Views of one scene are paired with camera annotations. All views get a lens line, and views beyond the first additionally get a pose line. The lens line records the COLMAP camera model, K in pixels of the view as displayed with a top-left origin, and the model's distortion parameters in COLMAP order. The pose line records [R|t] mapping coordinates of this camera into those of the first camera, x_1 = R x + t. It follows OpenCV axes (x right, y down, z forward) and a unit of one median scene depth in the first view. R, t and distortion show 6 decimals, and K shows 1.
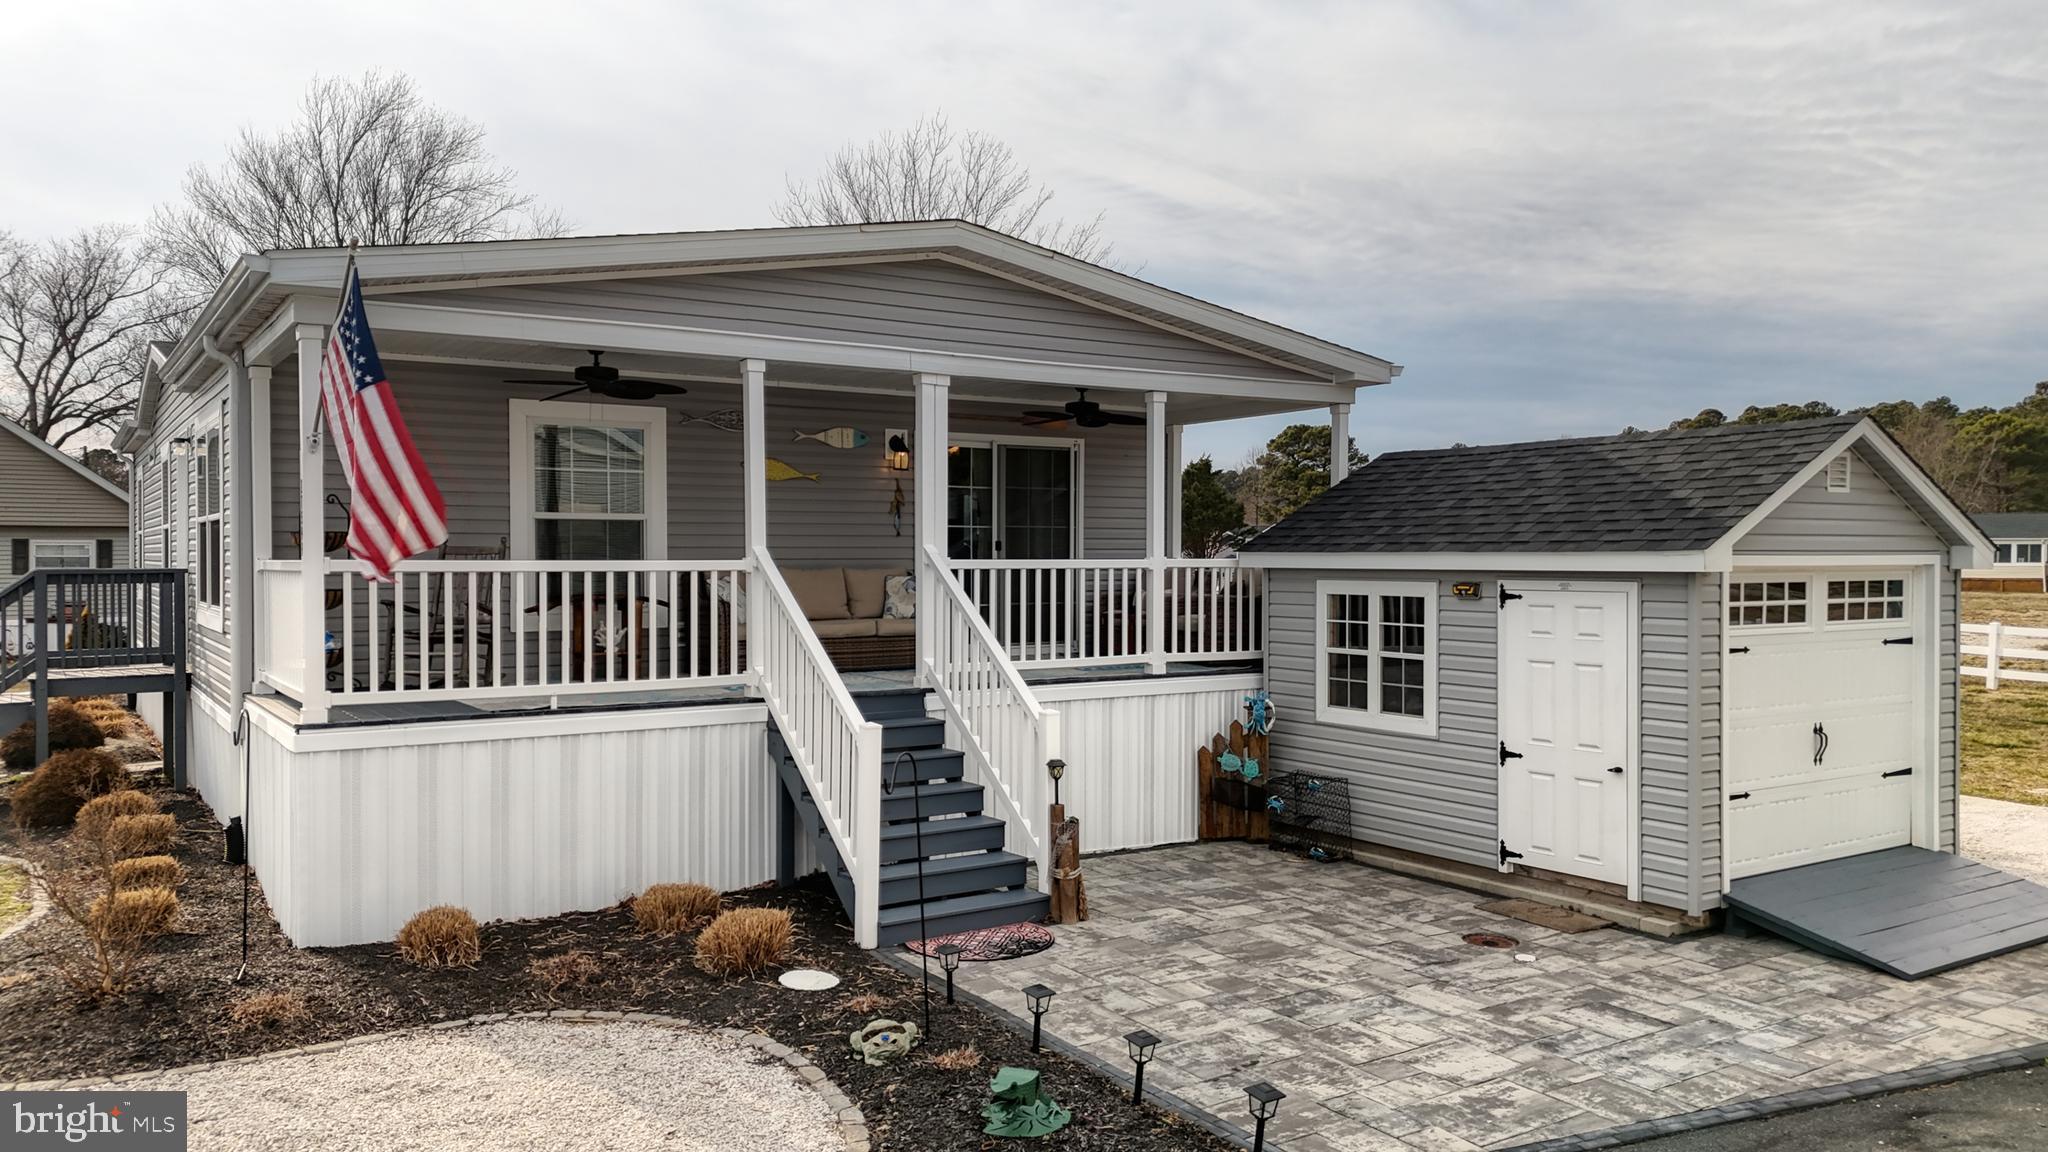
lens RADIAL K [[1506.3, 0, 1024.0], [0, 1506.3, 576.0], [0, 0, 1]] dist [0.053119, -0.034048]
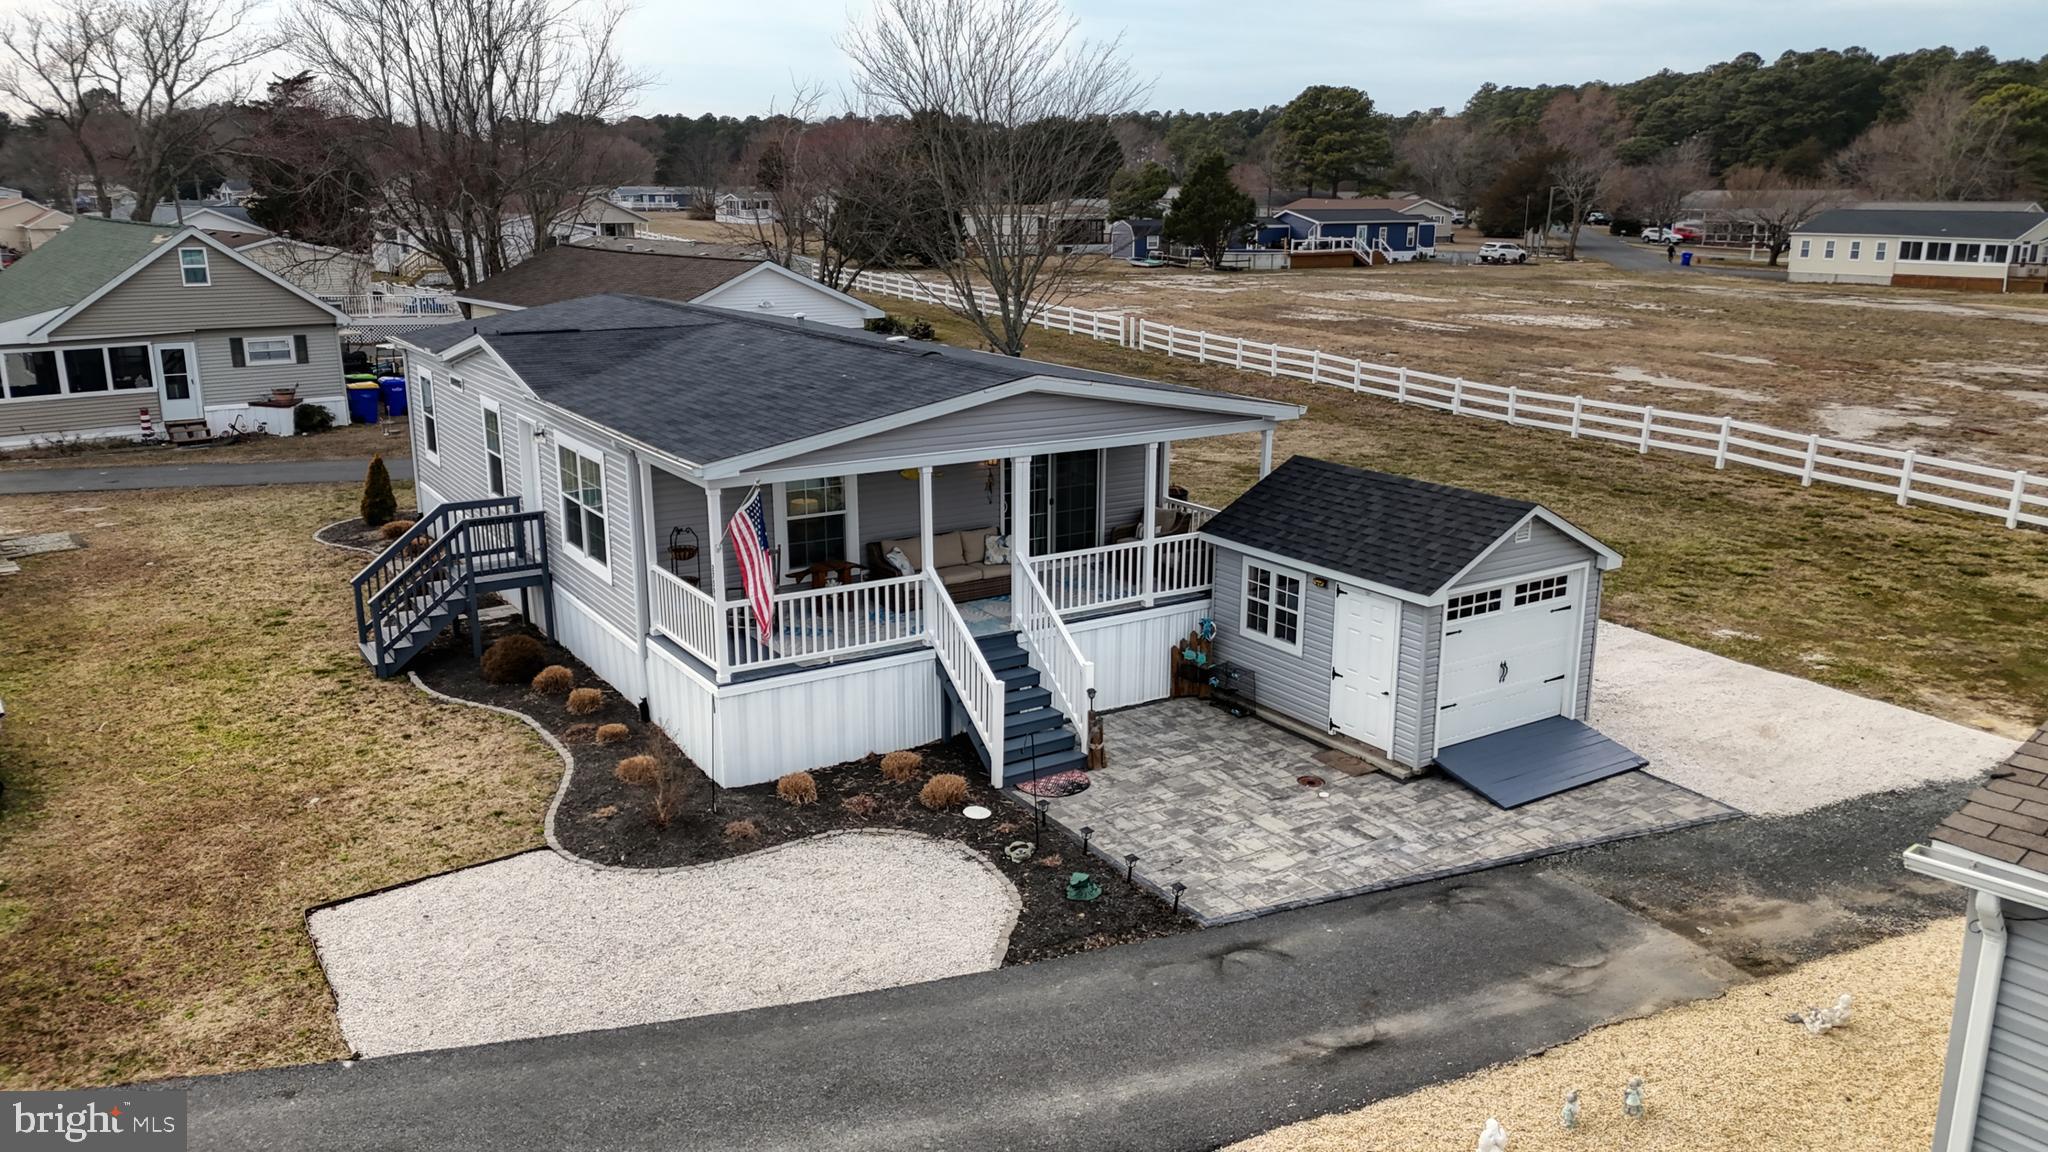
lens RADIAL K [[1490.3, 0, 1024.0], [0, 1490.3, 576.0], [0, 0, 1]] dist [0.098471, -0.103831]
pose [[0.999965, 0.006158, -0.005582, -0.054596], [-0.004667, 0.971744, 0.235990, -0.457964], [0.006877, -0.235956, 0.971739, -0.798716]]
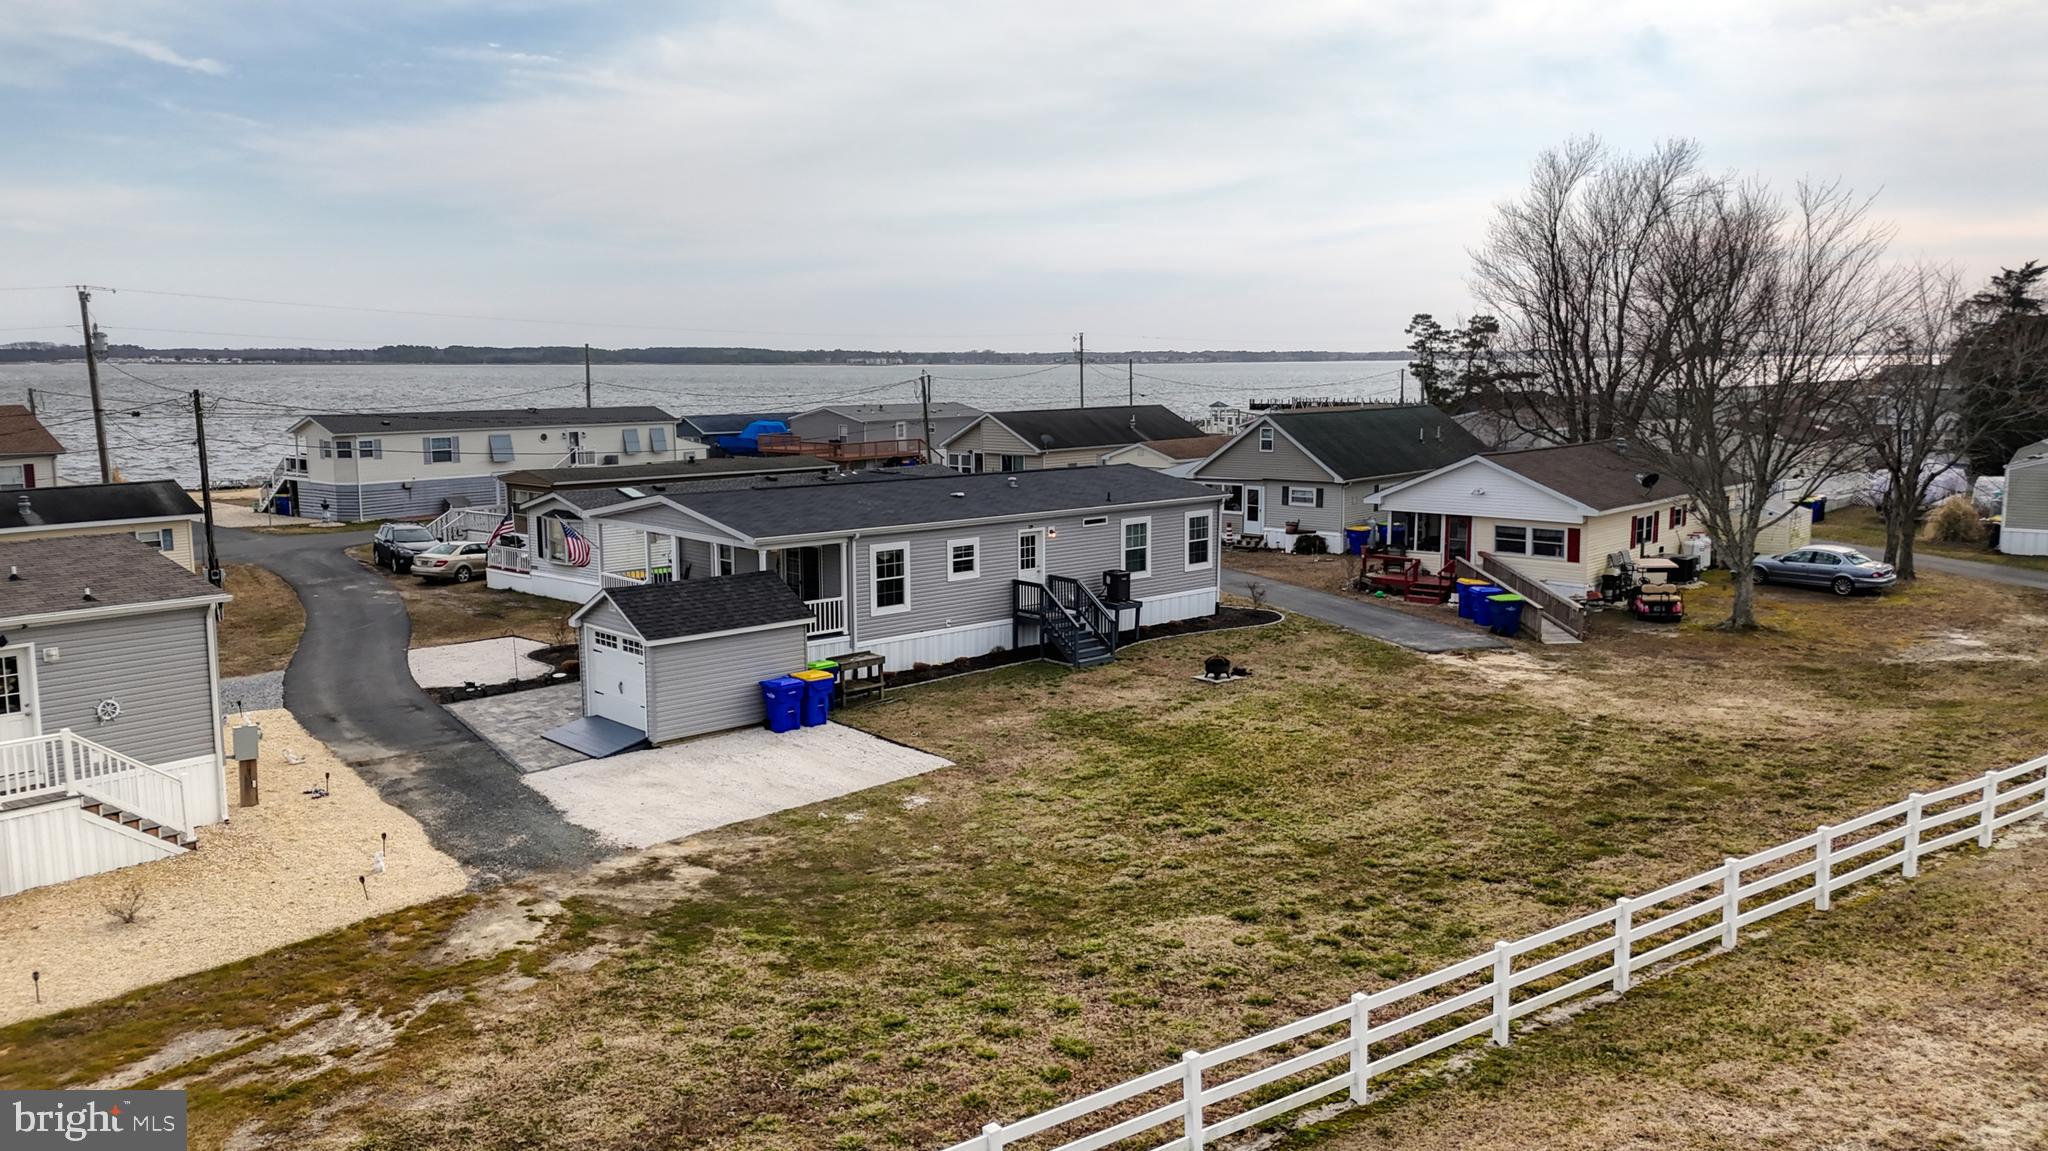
lens RADIAL K [[1490.3, 0, 1024.0], [0, 1490.3, 575.5], [0, 0, 1]] dist [0.098471, -0.103831]
pose [[0.151846, 0.138796, -0.978611, 3.918729], [-0.006035, 0.990203, 0.139504, -0.600973], [0.988386, -0.015277, 0.151196, 1.443256]]
